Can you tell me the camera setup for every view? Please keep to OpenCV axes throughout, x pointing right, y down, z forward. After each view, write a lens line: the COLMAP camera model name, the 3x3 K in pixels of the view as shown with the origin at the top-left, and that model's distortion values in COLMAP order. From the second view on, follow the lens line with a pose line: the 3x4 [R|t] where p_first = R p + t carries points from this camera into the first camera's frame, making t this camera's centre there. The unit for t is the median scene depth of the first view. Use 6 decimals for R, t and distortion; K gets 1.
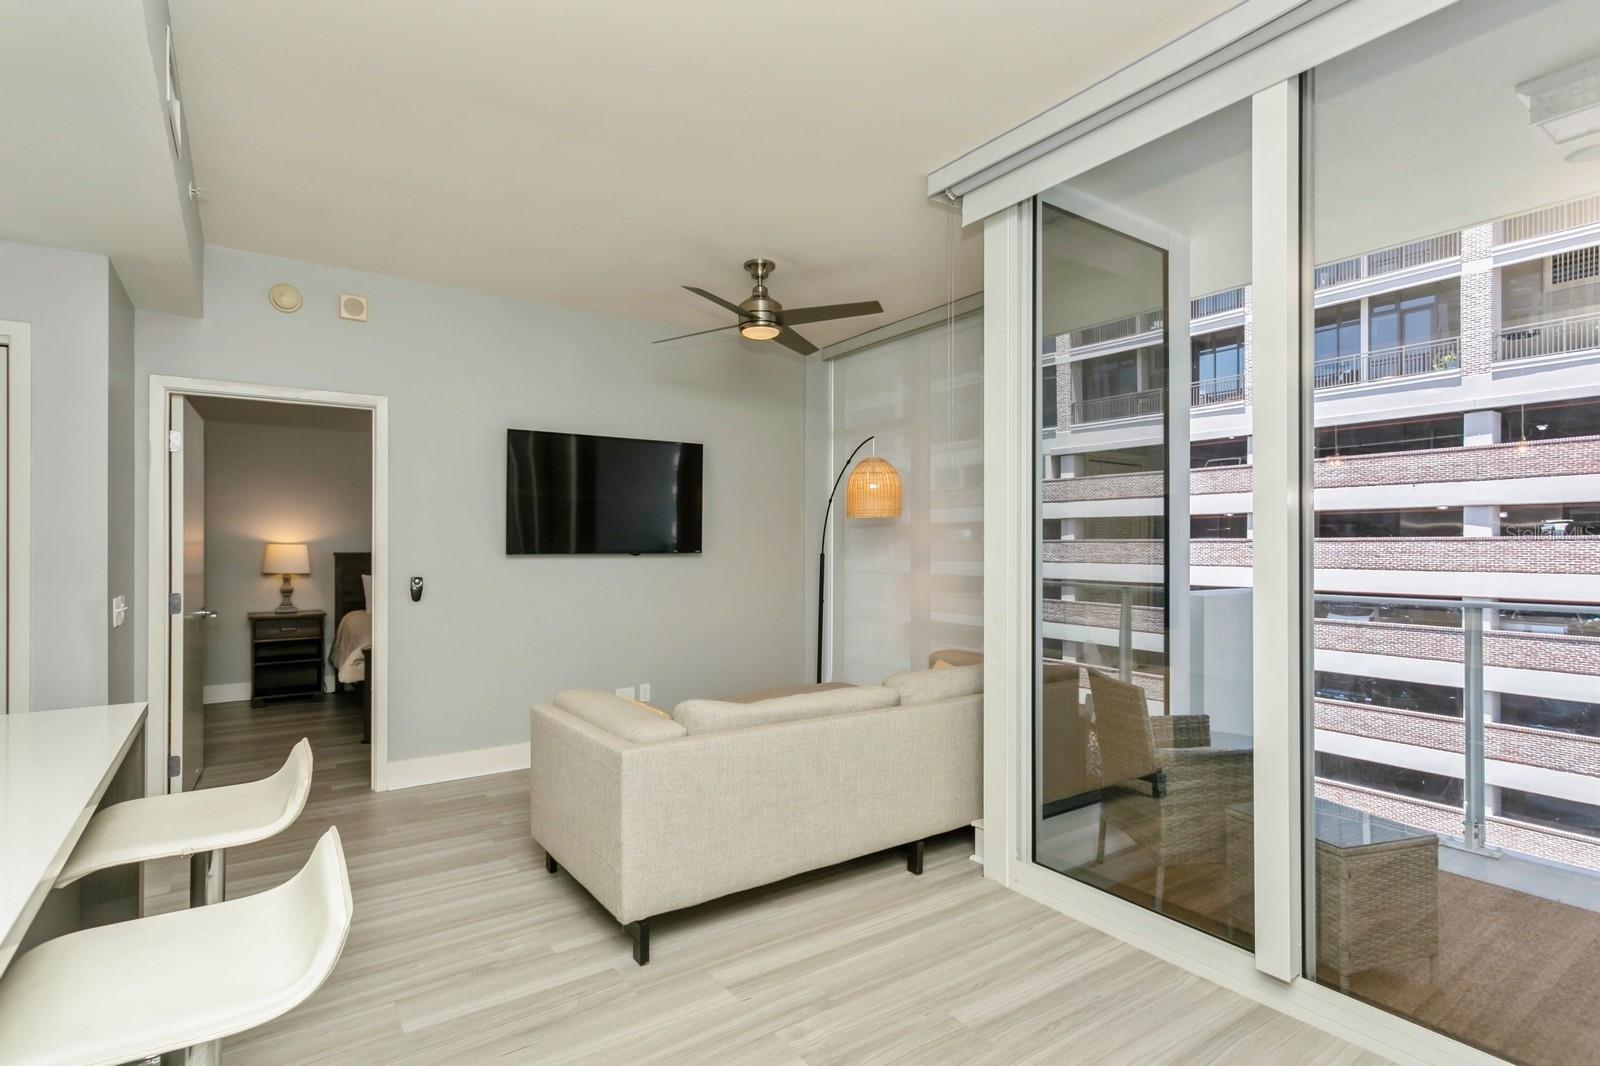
lens RADIAL K [[779.9, 0, 786.6], [0, 779.9, 542.3], [0, 0, 1]] dist [0.000686, 0.001025]
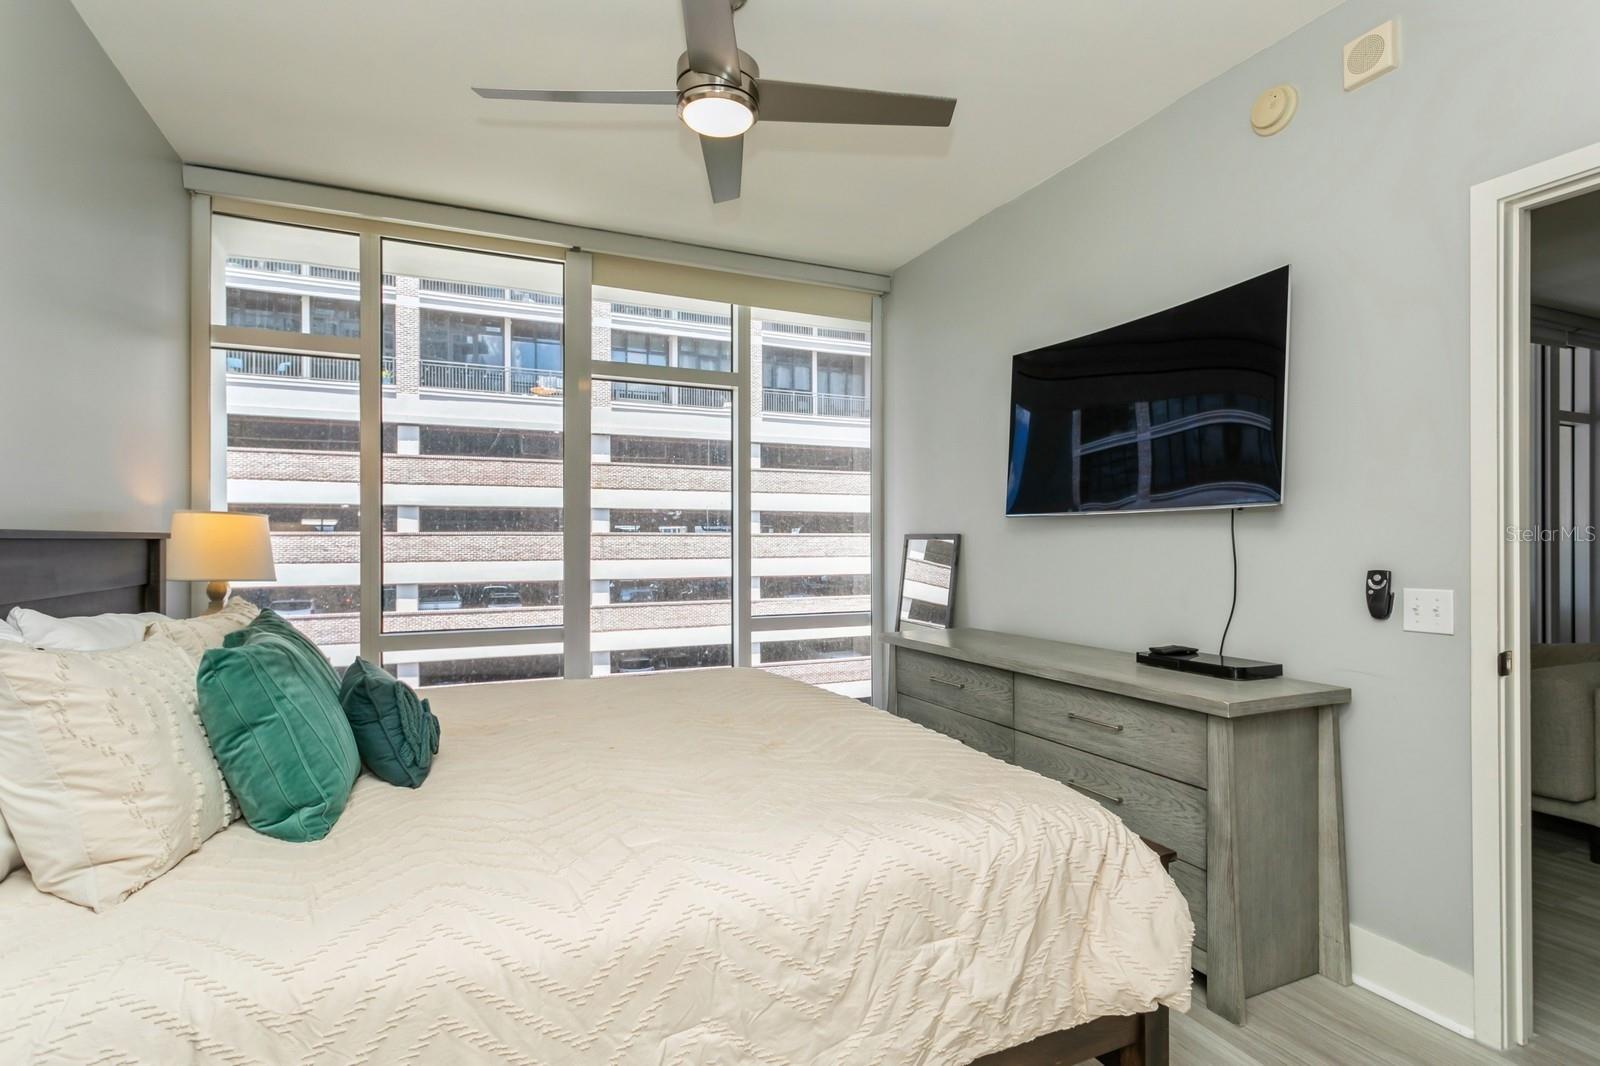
lens RADIAL K [[779.9, 0, 786.6], [0, 779.9, 542.3], [0, 0, 1]] dist [0.000686, 0.001025]
pose [[0.190781, -0.003615, 0.981626, -0.158489], [-0.003121, 0.999986, 0.004289, 0.001264], [-0.981628, -0.003882, 0.190767, 0.223384]]
